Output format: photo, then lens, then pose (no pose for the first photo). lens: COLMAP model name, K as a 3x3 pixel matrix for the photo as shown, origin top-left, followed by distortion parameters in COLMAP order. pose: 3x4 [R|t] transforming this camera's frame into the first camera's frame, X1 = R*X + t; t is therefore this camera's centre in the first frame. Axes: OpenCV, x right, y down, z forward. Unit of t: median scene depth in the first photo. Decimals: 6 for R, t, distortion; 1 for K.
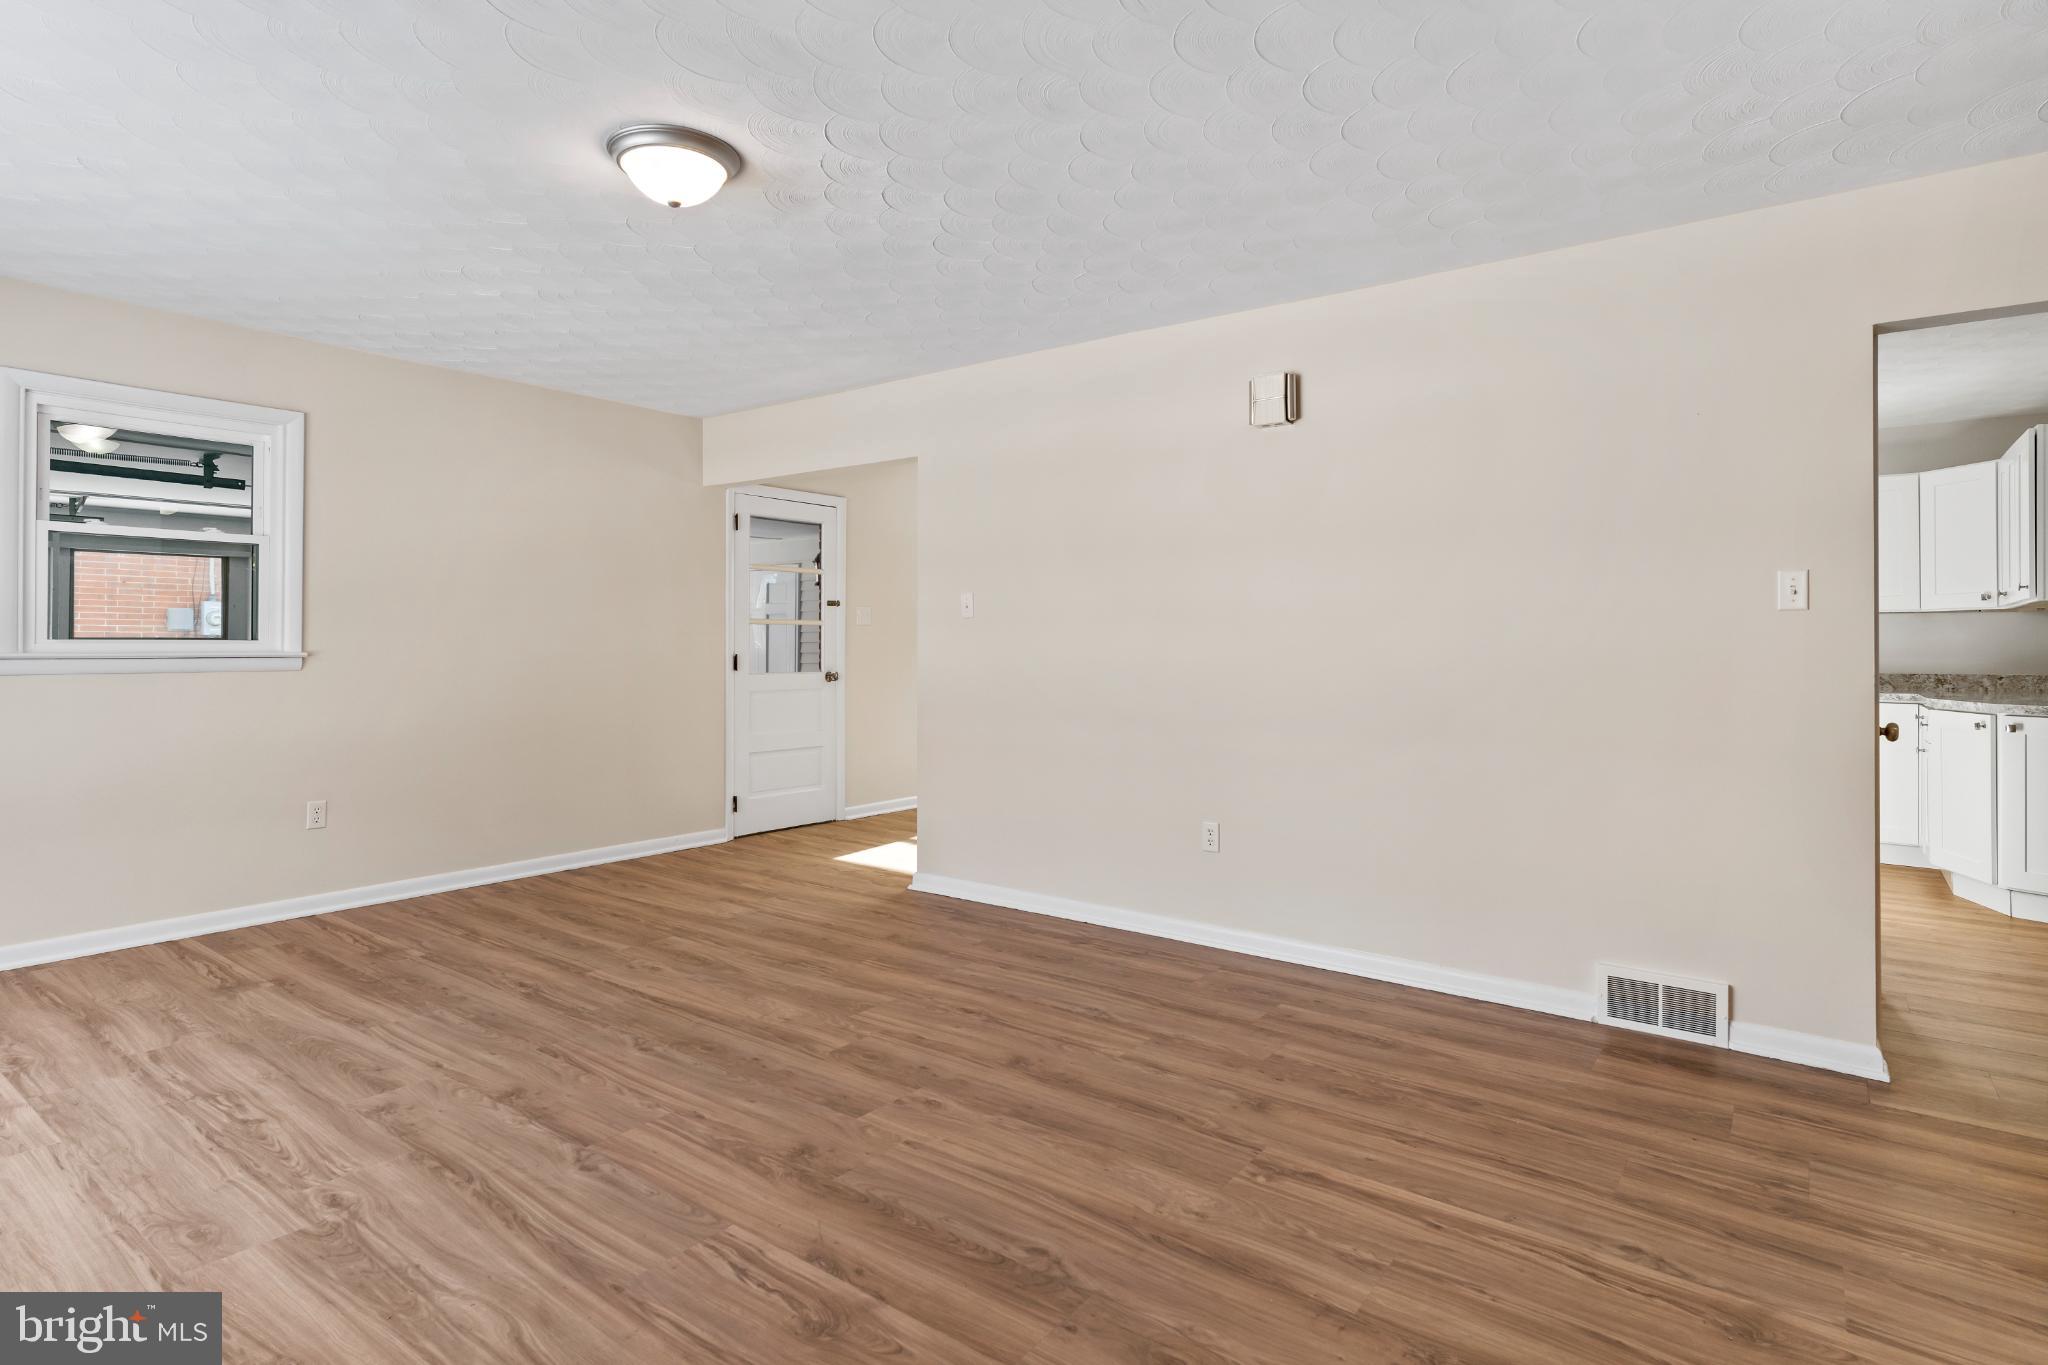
lens RADIAL K [[1066.2, 0, 1021.0], [0, 1066.2, 631.5], [0, 0, 1]] dist [-0.002146, -0.000415]
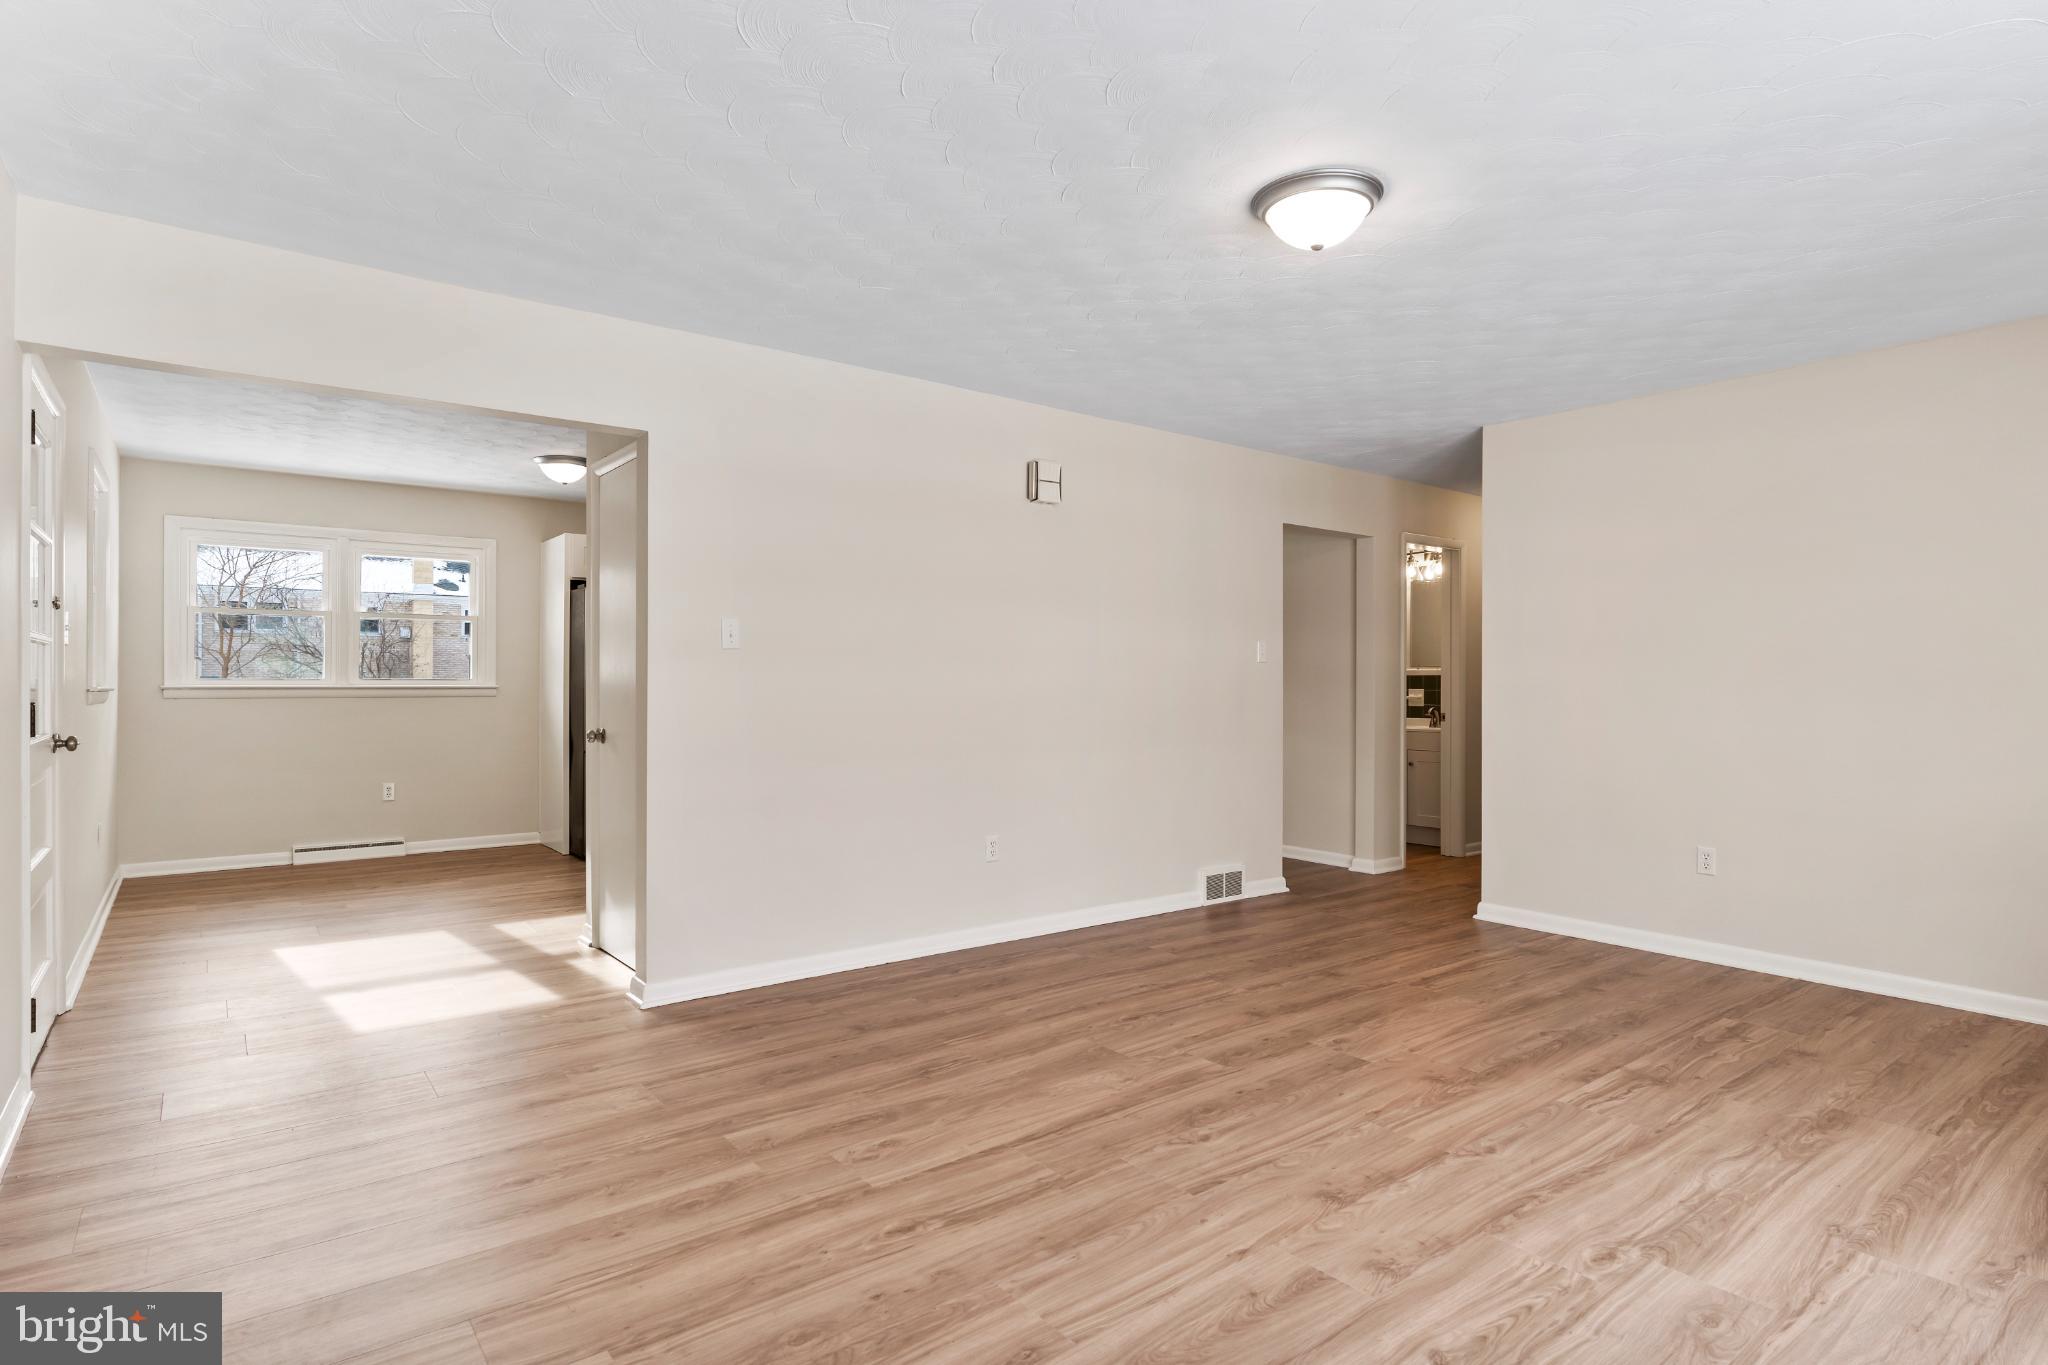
lens RADIAL K [[1058.2, 0, 1020.0], [0, 1058.2, 672.5], [0, 0, 1]] dist [-0.002810, -0.000183]
pose [[0.261375, 0.004506, 0.965227, -1.300810], [-0.013521, 0.999908, -0.001006, 0.005244], [-0.965143, -0.012788, 0.261412, 0.960001]]
